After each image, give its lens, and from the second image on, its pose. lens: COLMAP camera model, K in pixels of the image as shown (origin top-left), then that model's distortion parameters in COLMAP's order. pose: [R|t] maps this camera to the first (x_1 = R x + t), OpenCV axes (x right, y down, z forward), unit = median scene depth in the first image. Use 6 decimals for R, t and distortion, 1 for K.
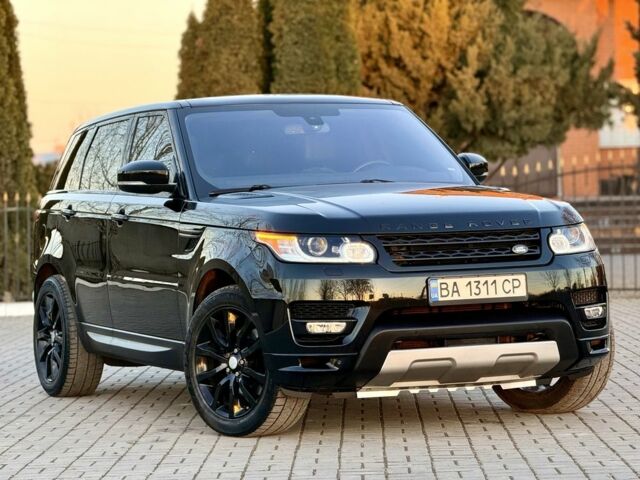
lens RADIAL K [[2217.5, 0, 320.0], [0, 2217.5, 240.0], [0, 0, 1]] dist [0.216302, 1.268066]
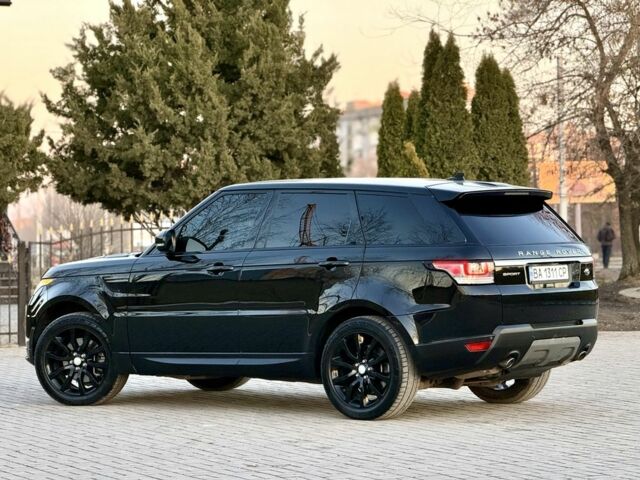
lens RADIAL K [[2217.5, 0, 320.0], [0, 2217.5, 240.0], [0, 0, 1]] dist [0.216302, 1.268066]
pose [[0.899019, 0.016537, 0.437597, -0.277546], [-0.006245, 0.999669, -0.024949, 0.000935], [-0.437865, 0.019697, 0.898825, -0.069258]]
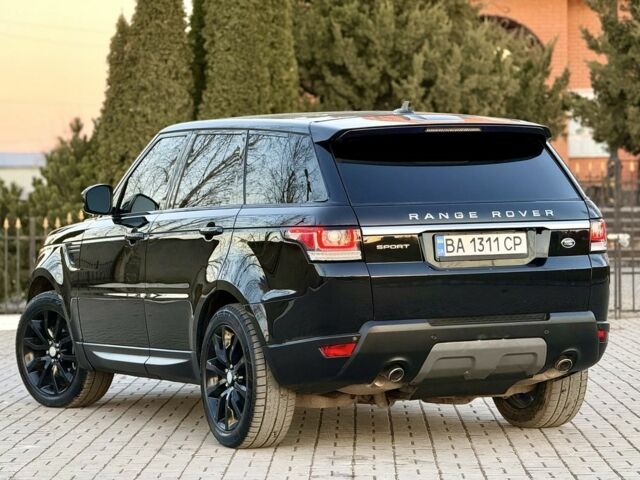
lens RADIAL K [[2217.5, 0, 320.0], [0, 2217.5, 240.0], [0, 0, 1]] dist [0.216302, 1.268066]
pose [[0.999933, 0.011575, 0.000182, 0.029497], [-0.011574, 0.999933, -0.000351, -0.006386], [-0.000186, 0.000349, 1.000000, 0.039472]]
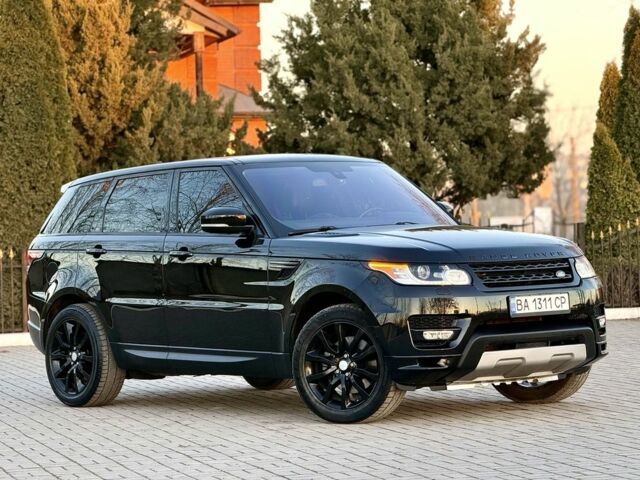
lens RADIAL K [[2217.5, 0, 320.0], [0, 2217.5, 240.0], [0, 0, 1]] dist [0.216302, 1.268066]
pose [[0.959399, -0.003055, 0.282036, -0.178633], [0.009995, 0.999682, -0.023172, 0.005558], [-0.281875, 0.025050, 0.959124, -0.094341]]
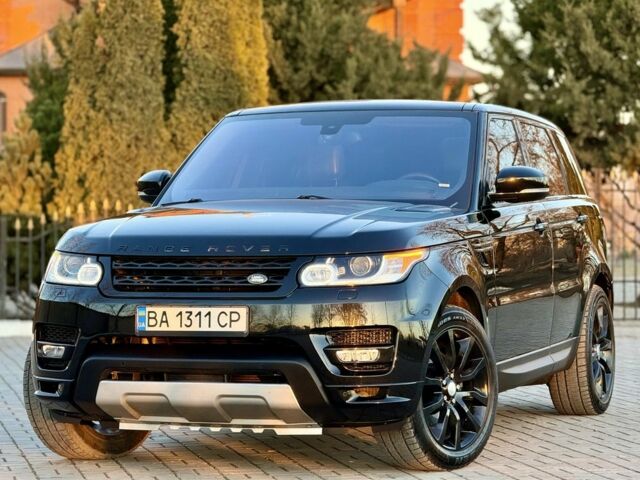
lens RADIAL K [[2263.8, 0, 320.0], [0, 2263.8, 240.0], [0, 0, 1]] dist [0.214922, 0.857646]
pose [[0.977431, 0.023590, 0.209933, -0.160937], [-0.020971, 0.999672, -0.014694, 0.004792], [-0.210210, 0.009959, 0.977605, 0.066359]]
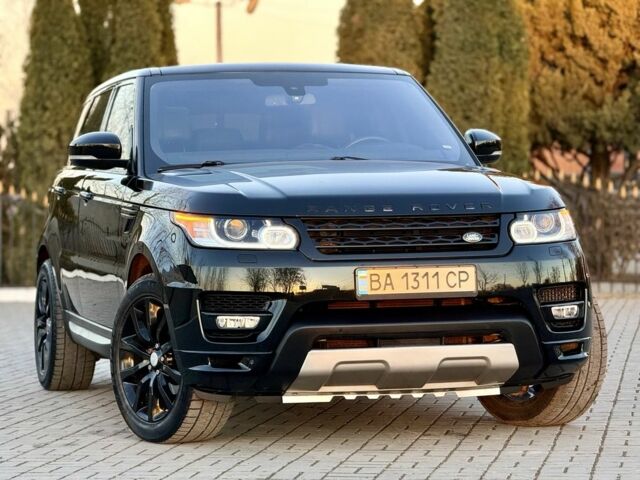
lens RADIAL K [[2217.5, 0, 320.0], [0, 2217.5, 240.0], [0, 0, 1]] dist [0.216302, 1.268066]
pose [[0.990005, 0.017515, -0.139938, 0.065477], [-0.016872, 0.999841, 0.005777, 0.000531], [0.140017, -0.003358, 0.990143, 0.055944]]
